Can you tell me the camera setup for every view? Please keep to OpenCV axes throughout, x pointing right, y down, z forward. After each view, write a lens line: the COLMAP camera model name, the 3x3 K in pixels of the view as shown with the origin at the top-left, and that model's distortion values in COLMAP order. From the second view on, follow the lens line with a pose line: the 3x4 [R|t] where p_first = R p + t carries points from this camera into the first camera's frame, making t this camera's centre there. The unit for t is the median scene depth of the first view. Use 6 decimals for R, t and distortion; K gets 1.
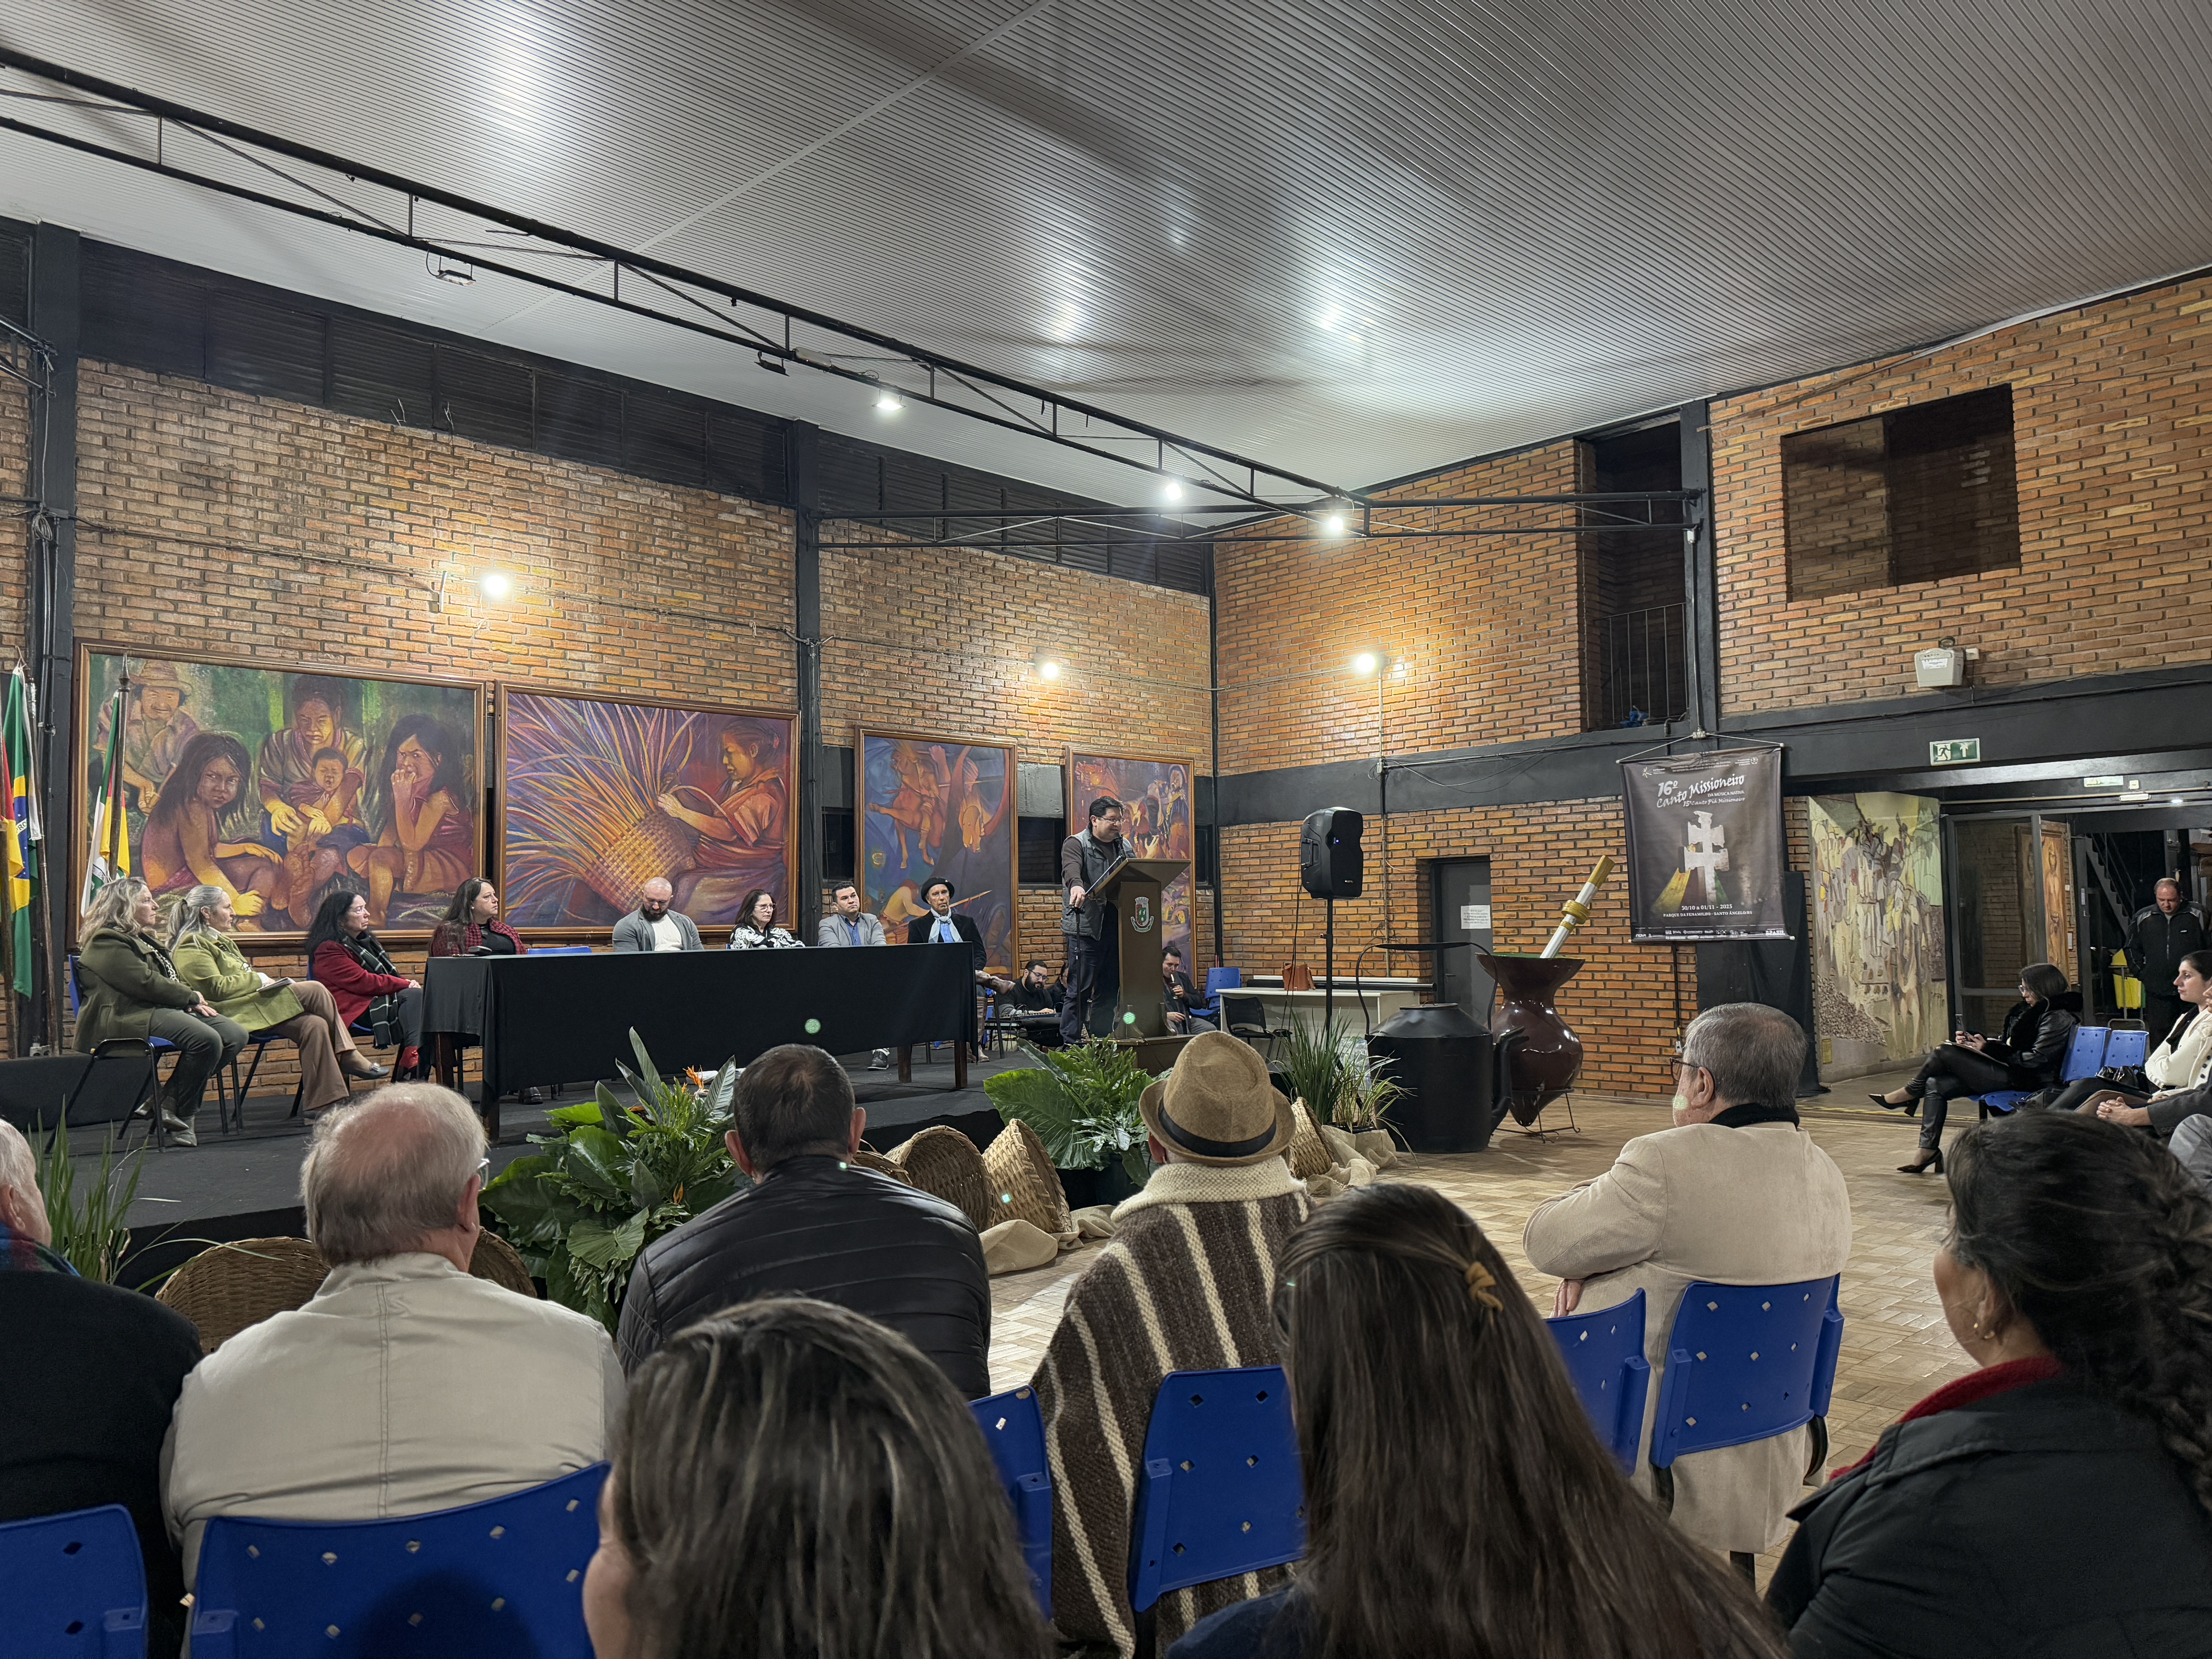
lens RADIAL K [[1537.3, 0, 1103.0], [0, 1537.3, 845.8], [0, 0, 1]] dist [0.059317, -0.077472]
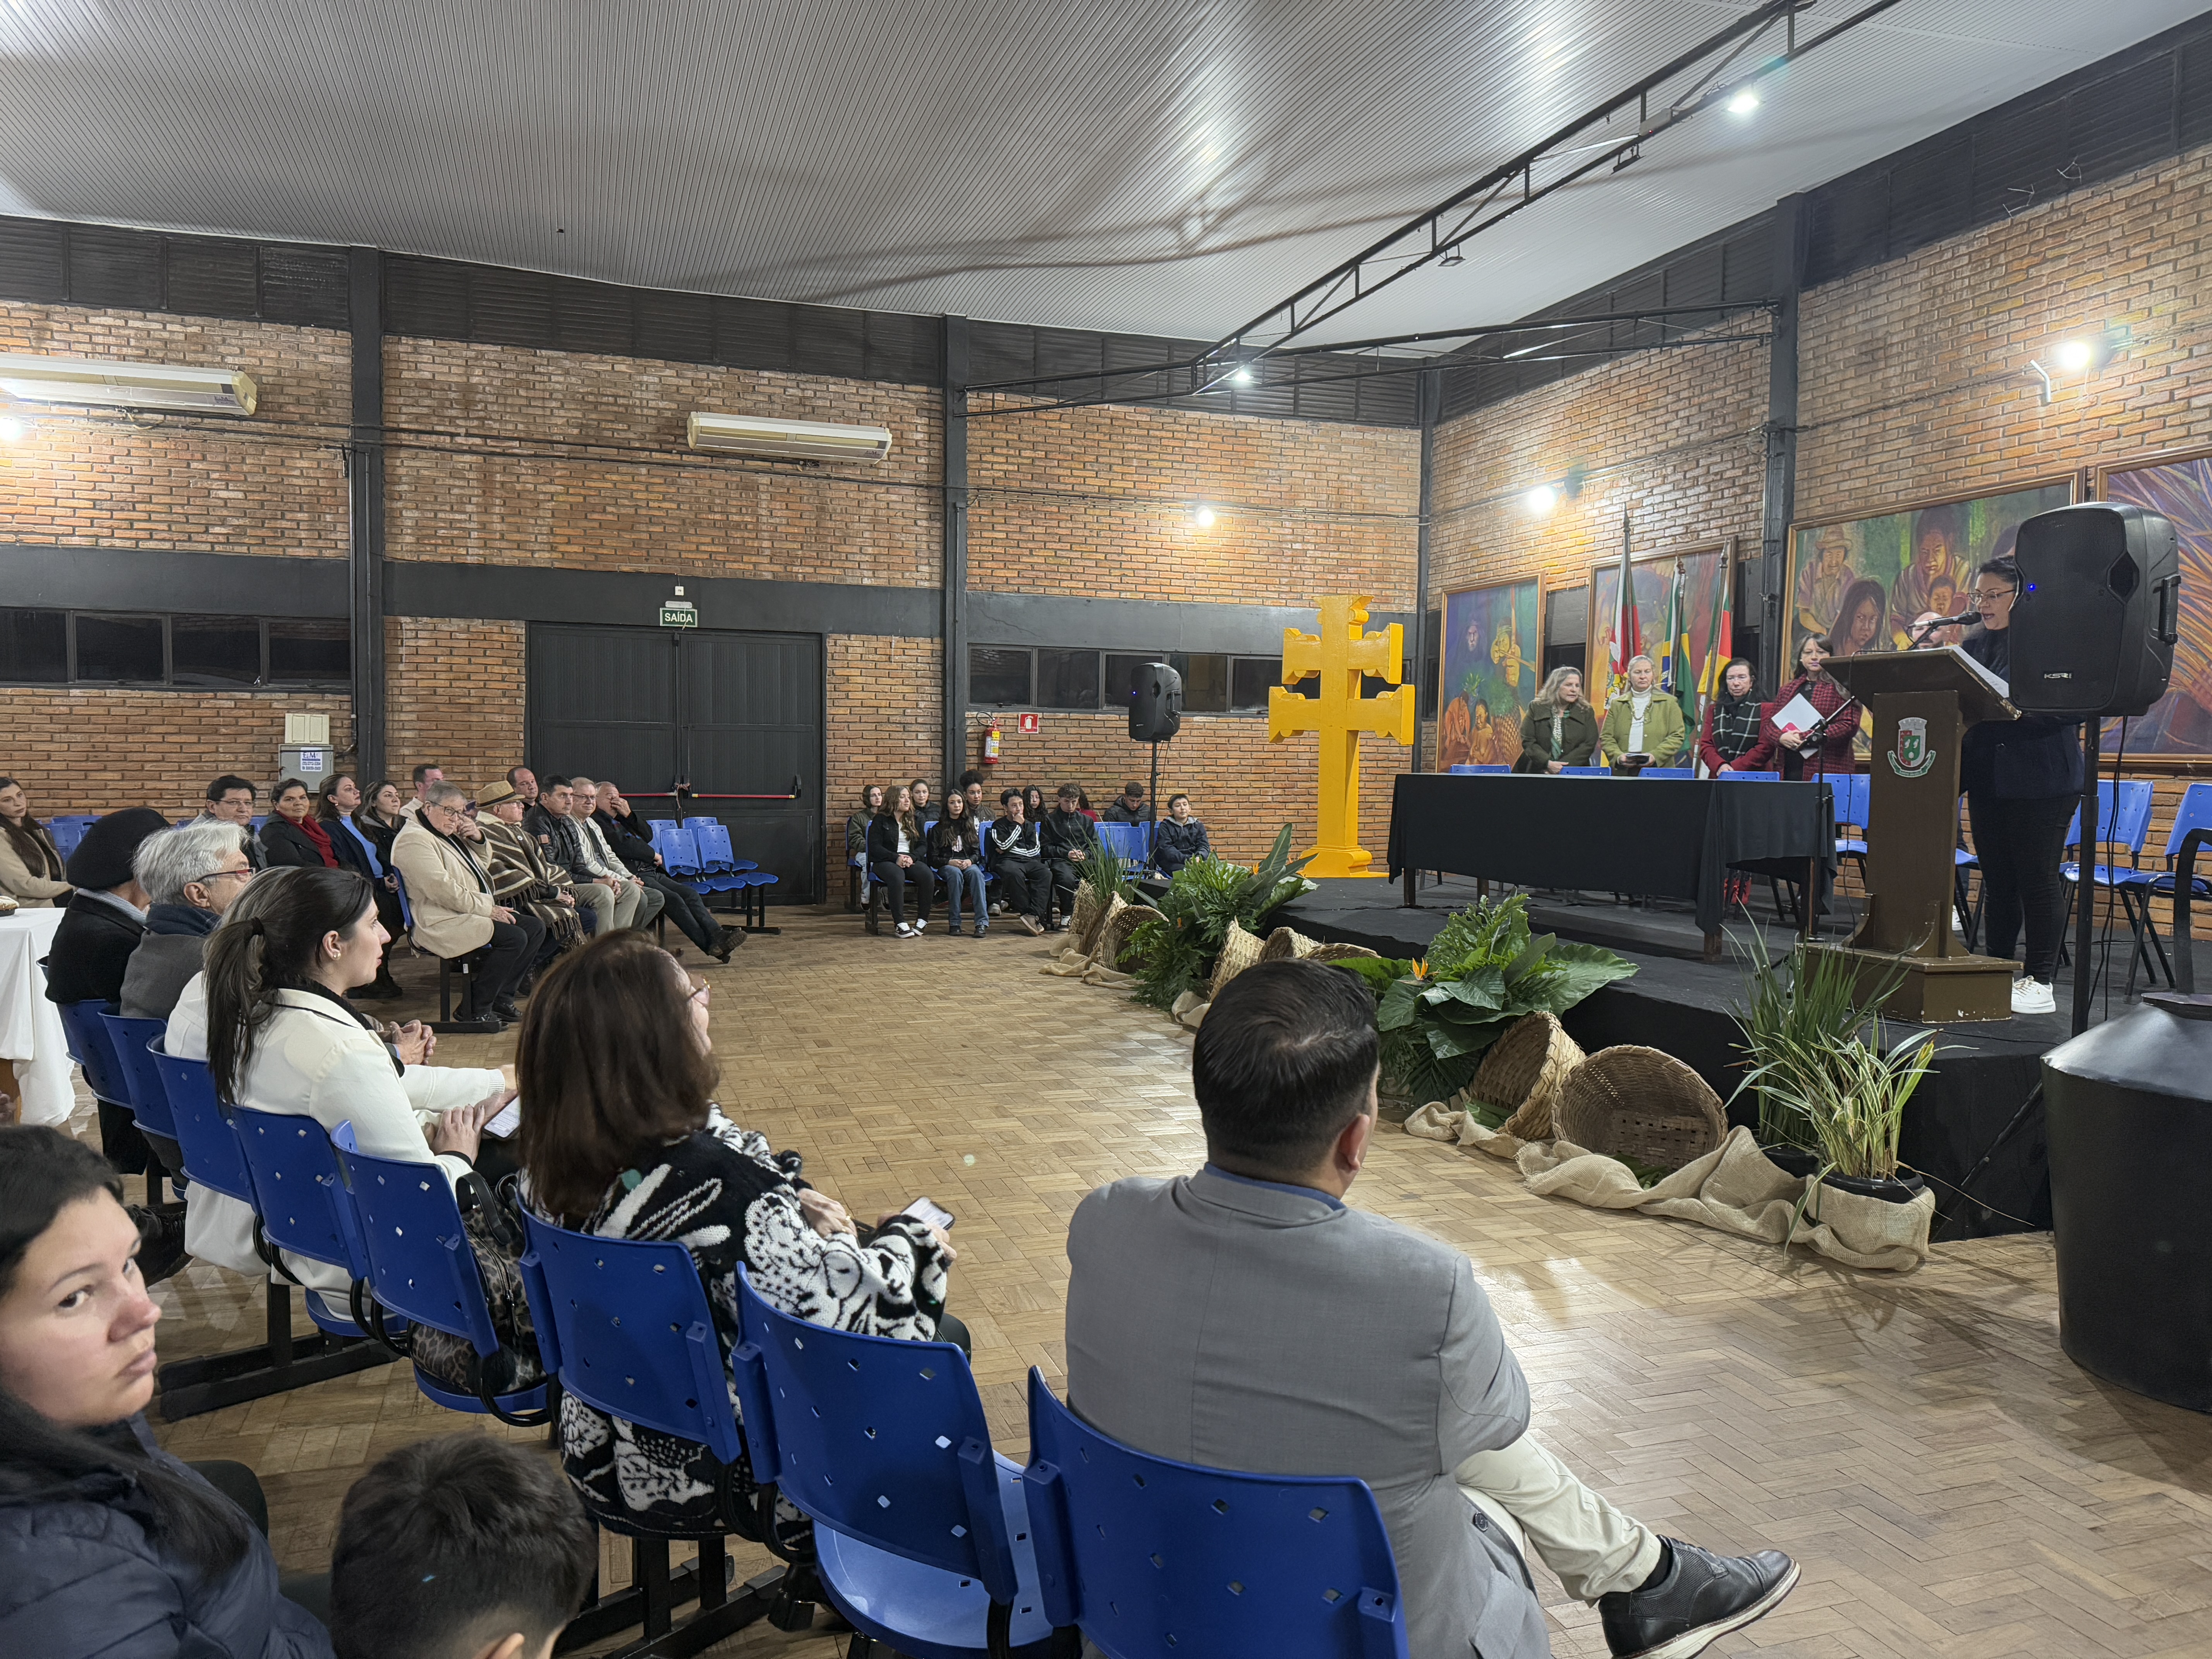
lens RADIAL K [[1537.3, 0, 1075.5], [0, 1537.3, 846.8], [0, 0, 1]] dist [0.059317, -0.077472]
pose [[-0.458008, 0.067213, -0.886403, 0.599149], [0.046987, 0.997574, 0.051364, 0.032015], [0.887705, -0.018124, -0.460055, 0.829318]]
